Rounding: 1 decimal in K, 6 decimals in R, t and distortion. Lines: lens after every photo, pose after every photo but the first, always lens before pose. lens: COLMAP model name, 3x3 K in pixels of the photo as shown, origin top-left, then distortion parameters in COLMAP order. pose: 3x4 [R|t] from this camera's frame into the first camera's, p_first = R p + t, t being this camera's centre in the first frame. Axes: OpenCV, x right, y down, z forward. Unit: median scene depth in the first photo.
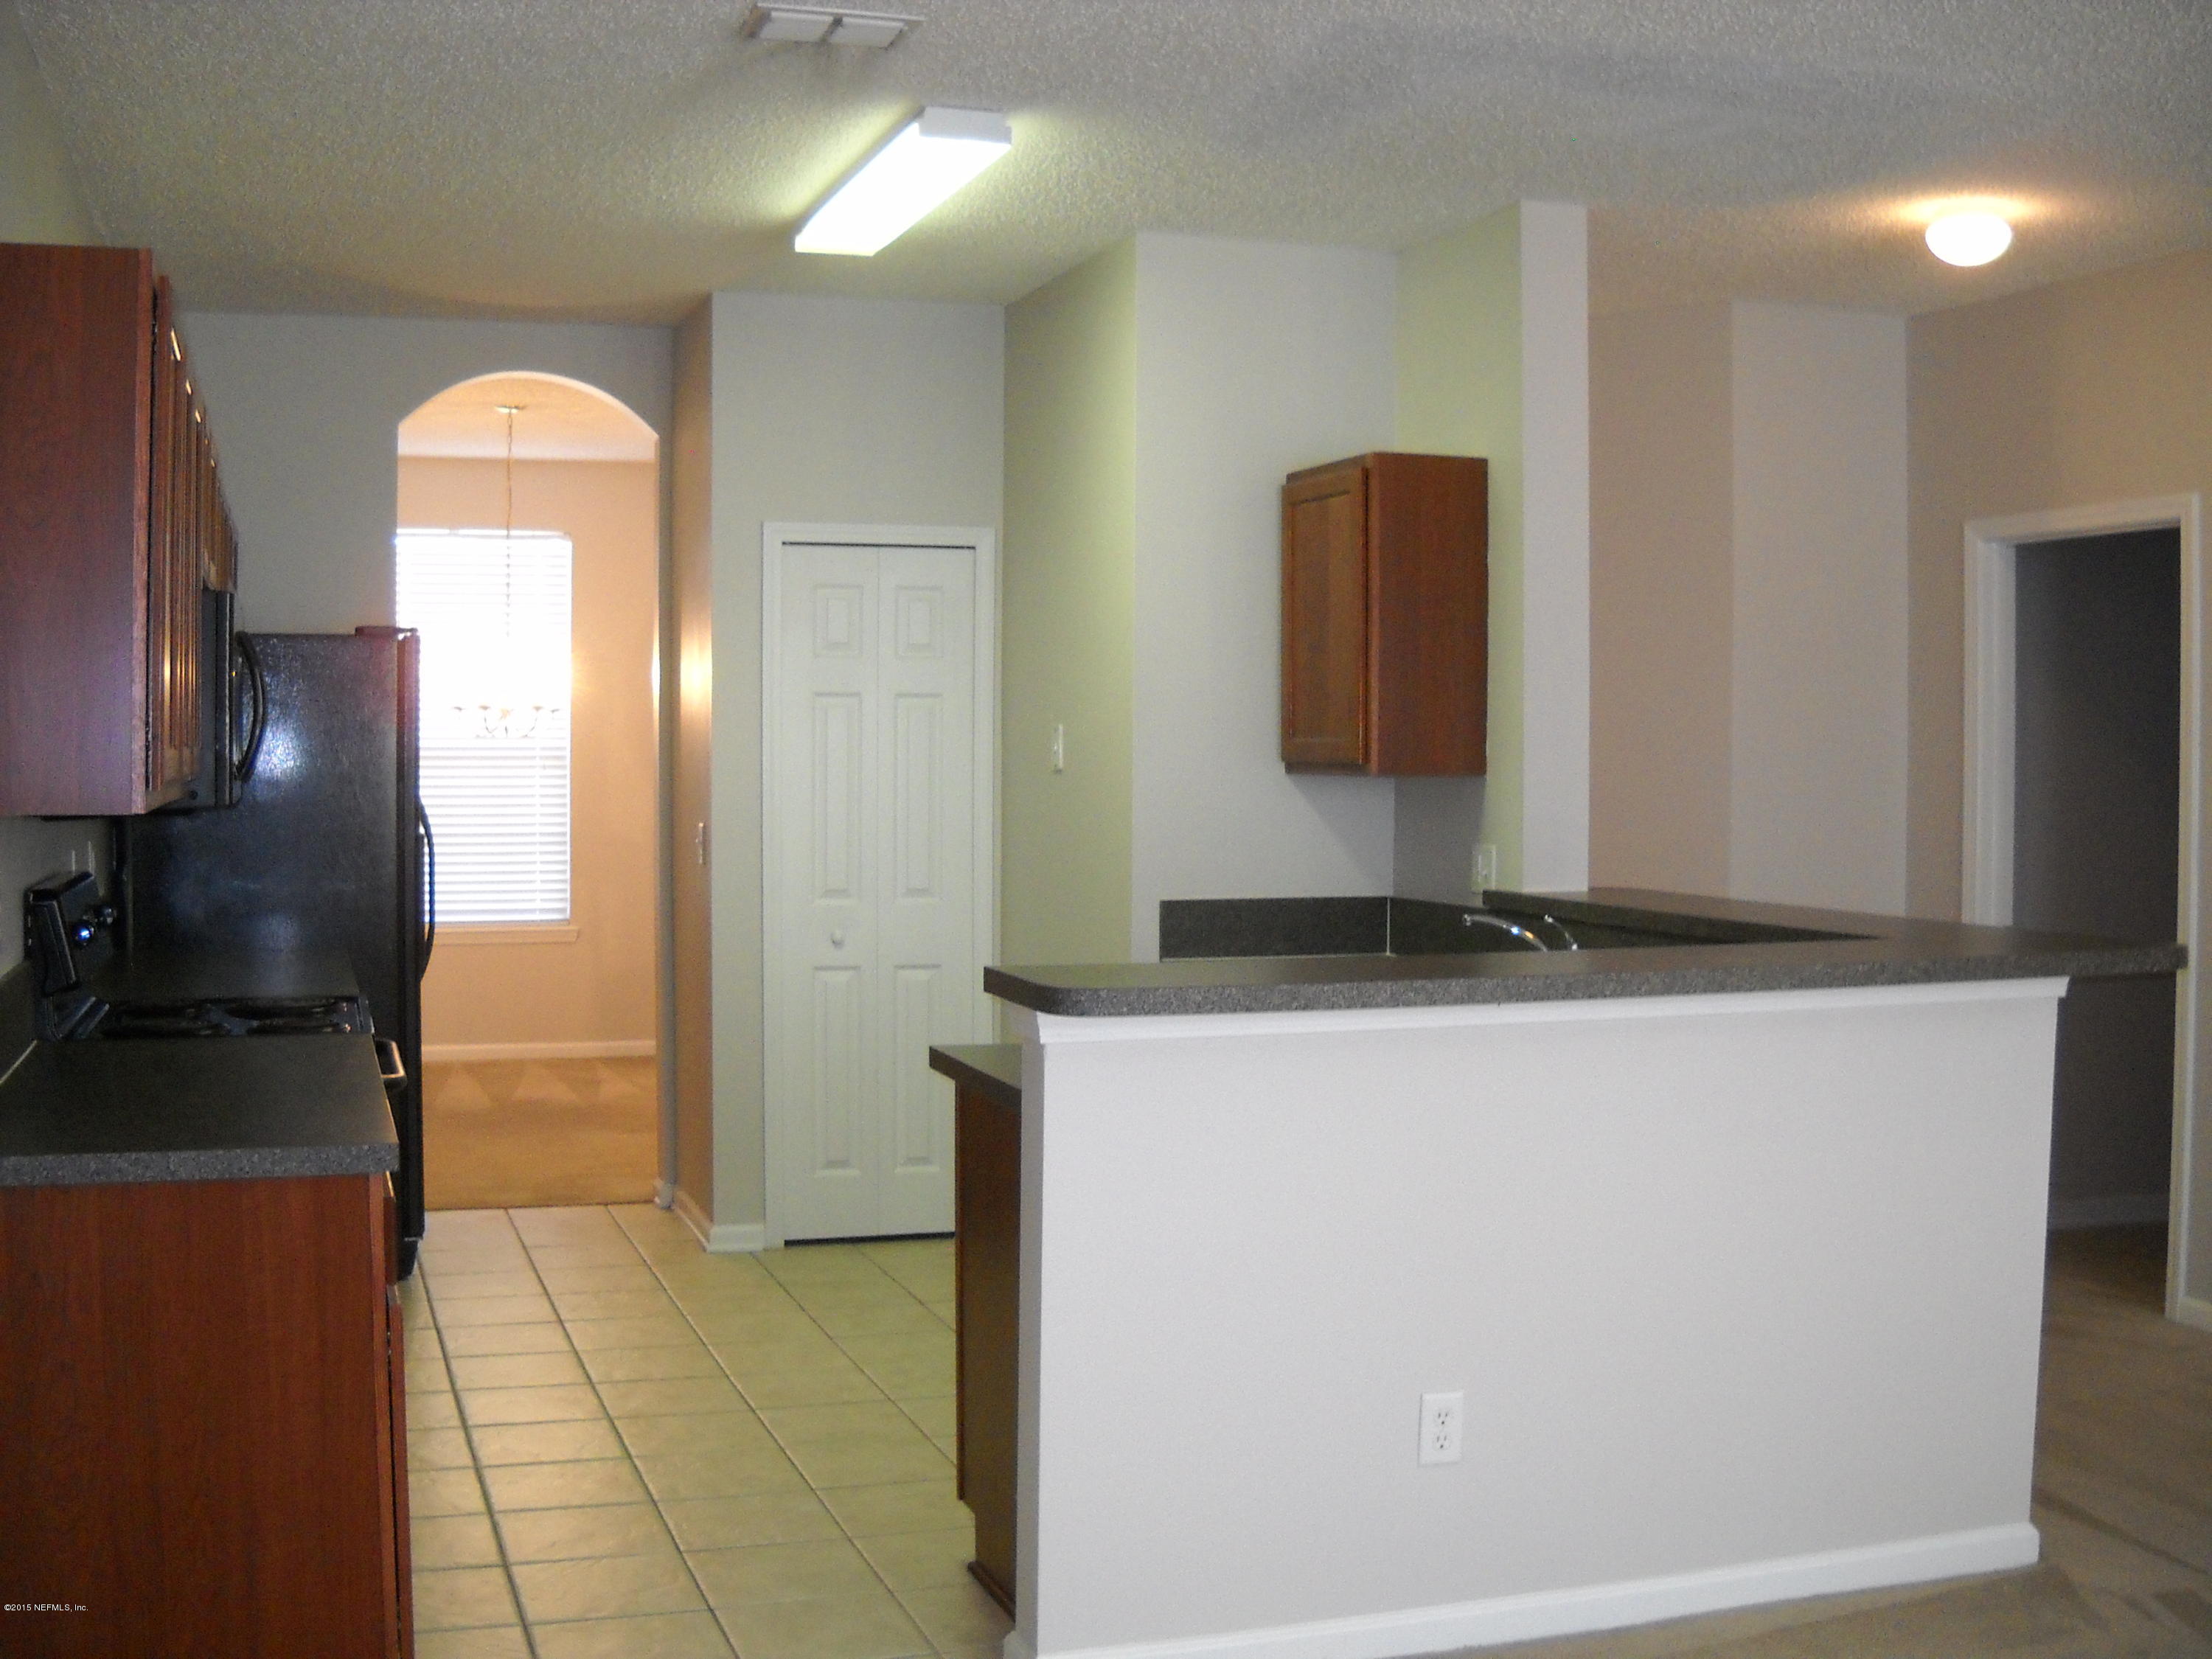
lens RADIAL K [[2525.8, 0, 1106.0], [0, 2525.8, 829.5], [0, 0, 1]] dist [-0.219783, 0.006847]
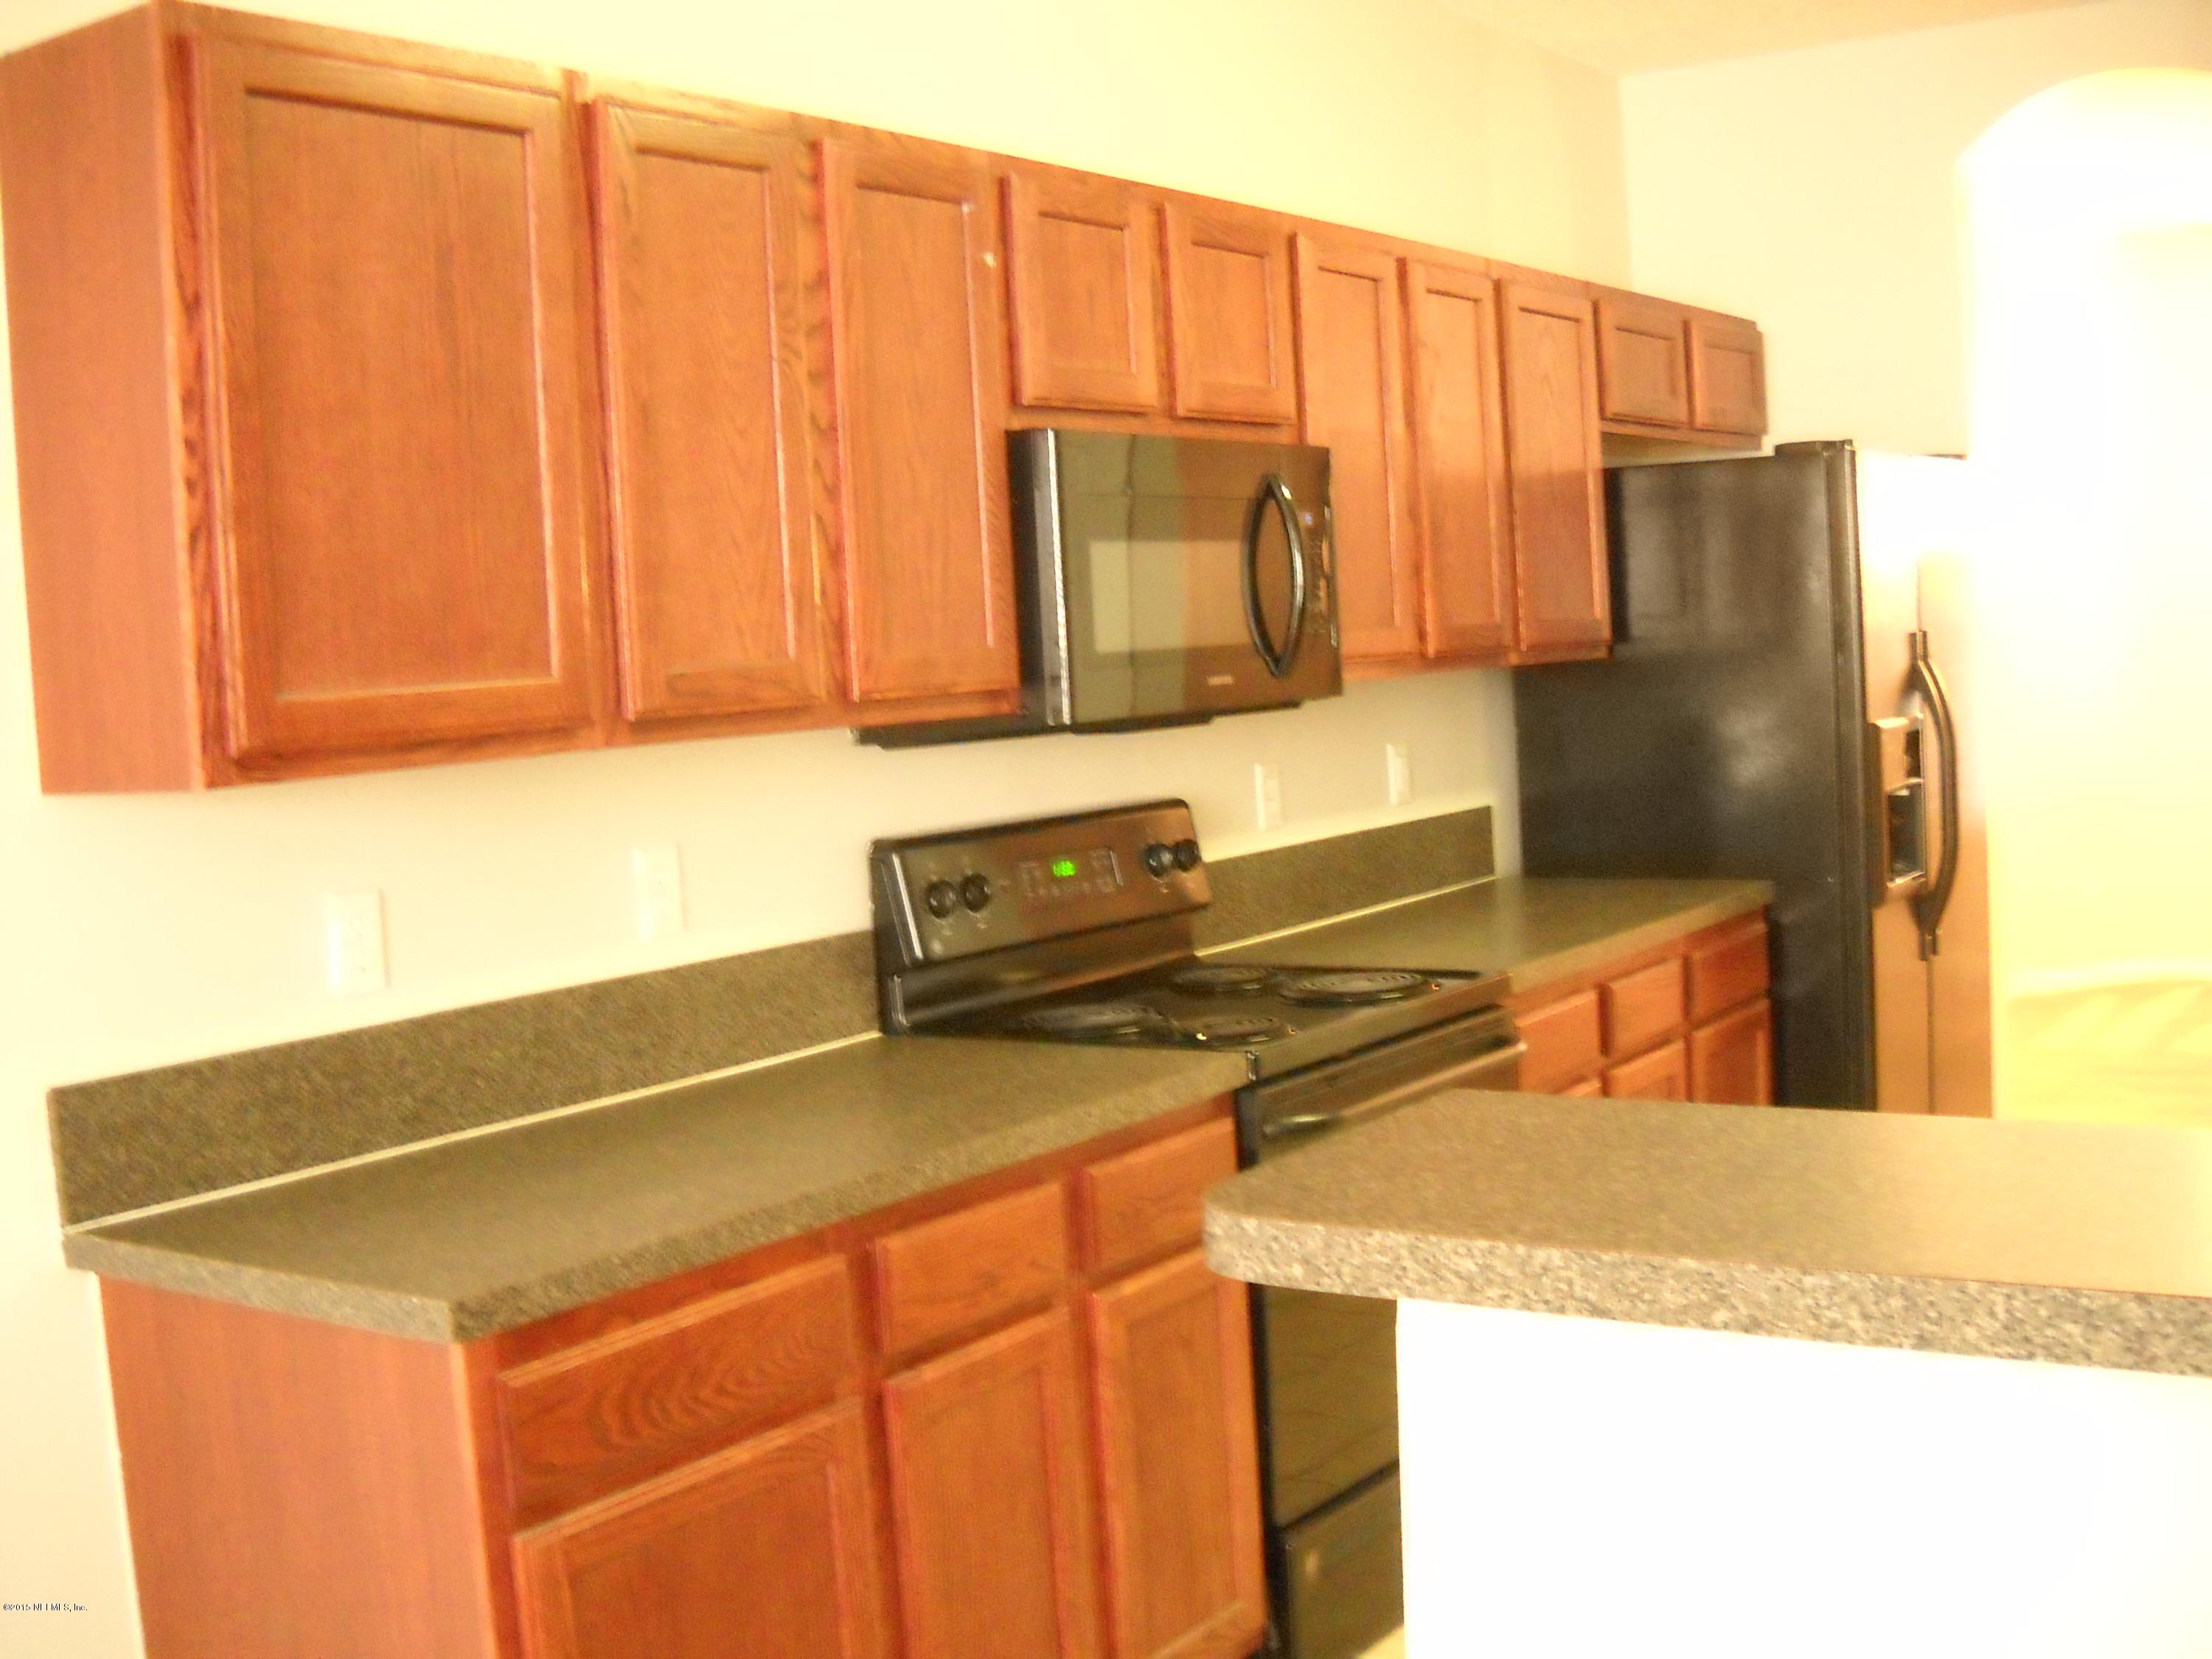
lens RADIAL K [[2525.8, 0, 1106.0], [0, 2525.8, 829.5], [0, 0, 1]] dist [-0.219783, 0.006847]
pose [[0.595884, 0.023500, -0.802726, 0.278766], [0.030848, 0.998164, 0.052121, -0.019241], [0.802478, -0.055821, 0.594065, 0.662539]]
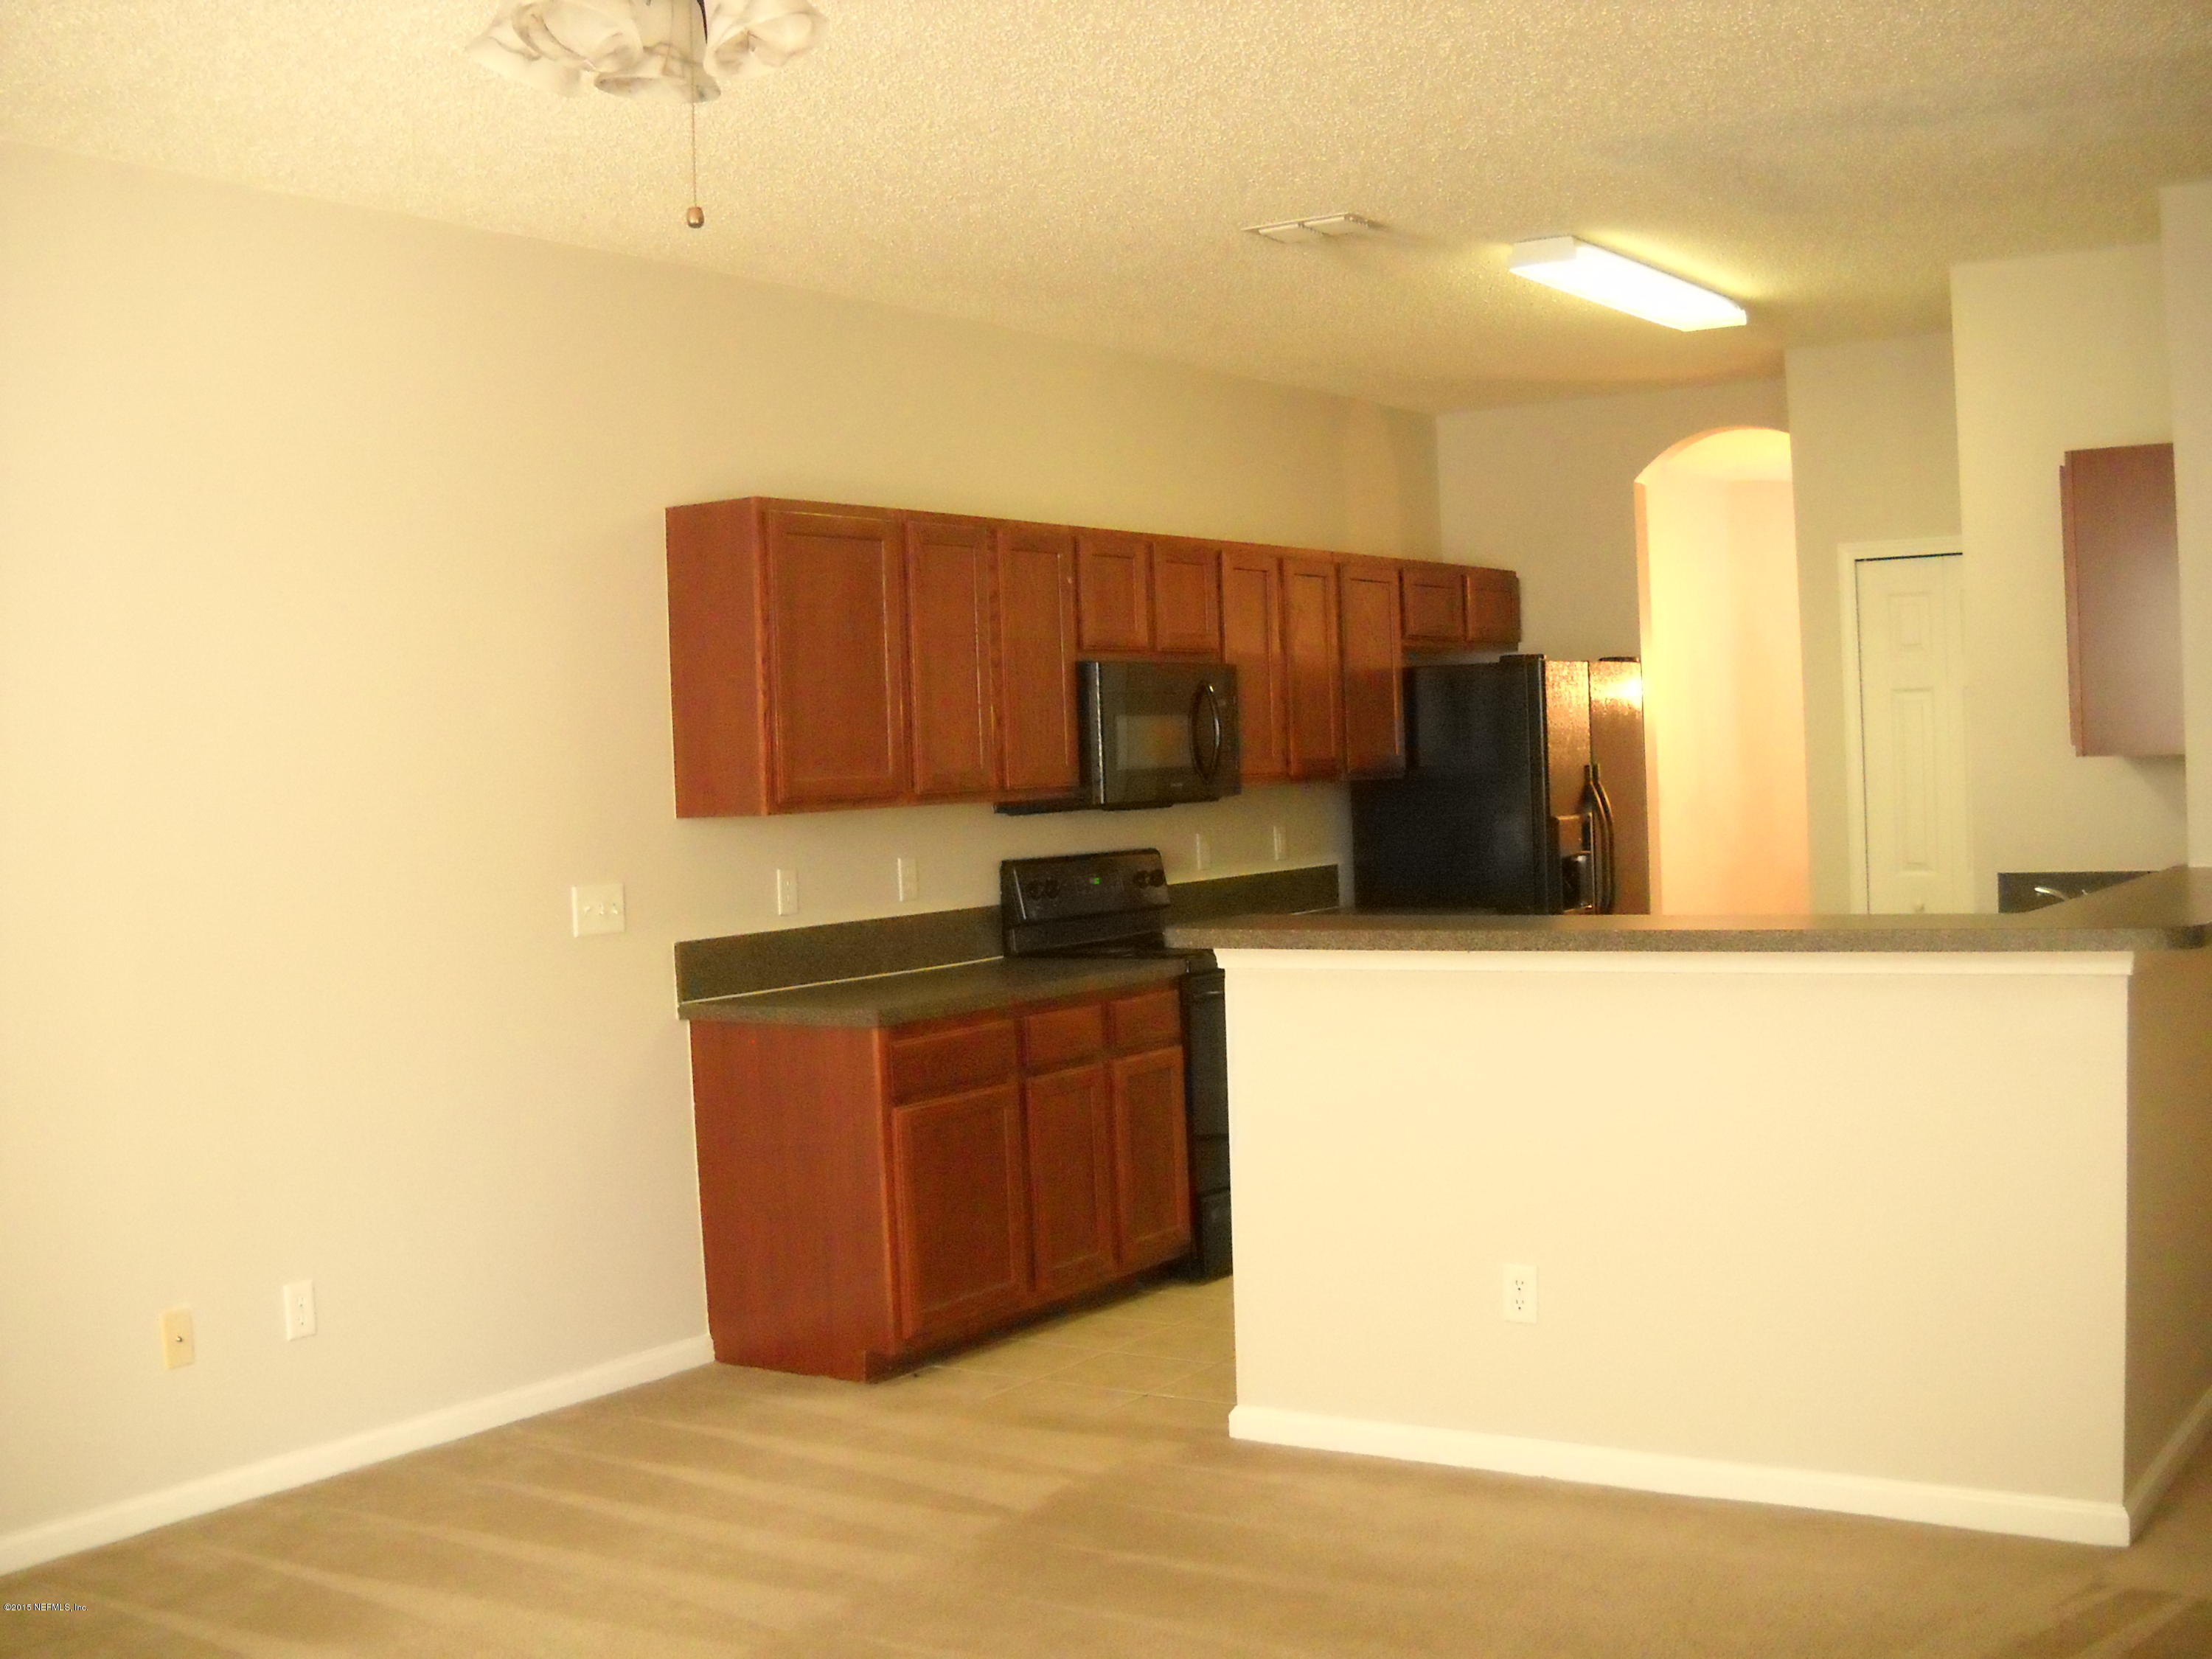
lens RADIAL K [[2525.8, 0, 1106.0], [0, 2525.8, 829.5], [0, 0, 1]] dist [-0.219783, 0.006847]
pose [[0.607277, -0.002808, -0.794485, 1.008790], [0.011509, 0.999920, 0.005264, -0.001558], [0.794407, -0.012341, 0.607261, 0.075474]]
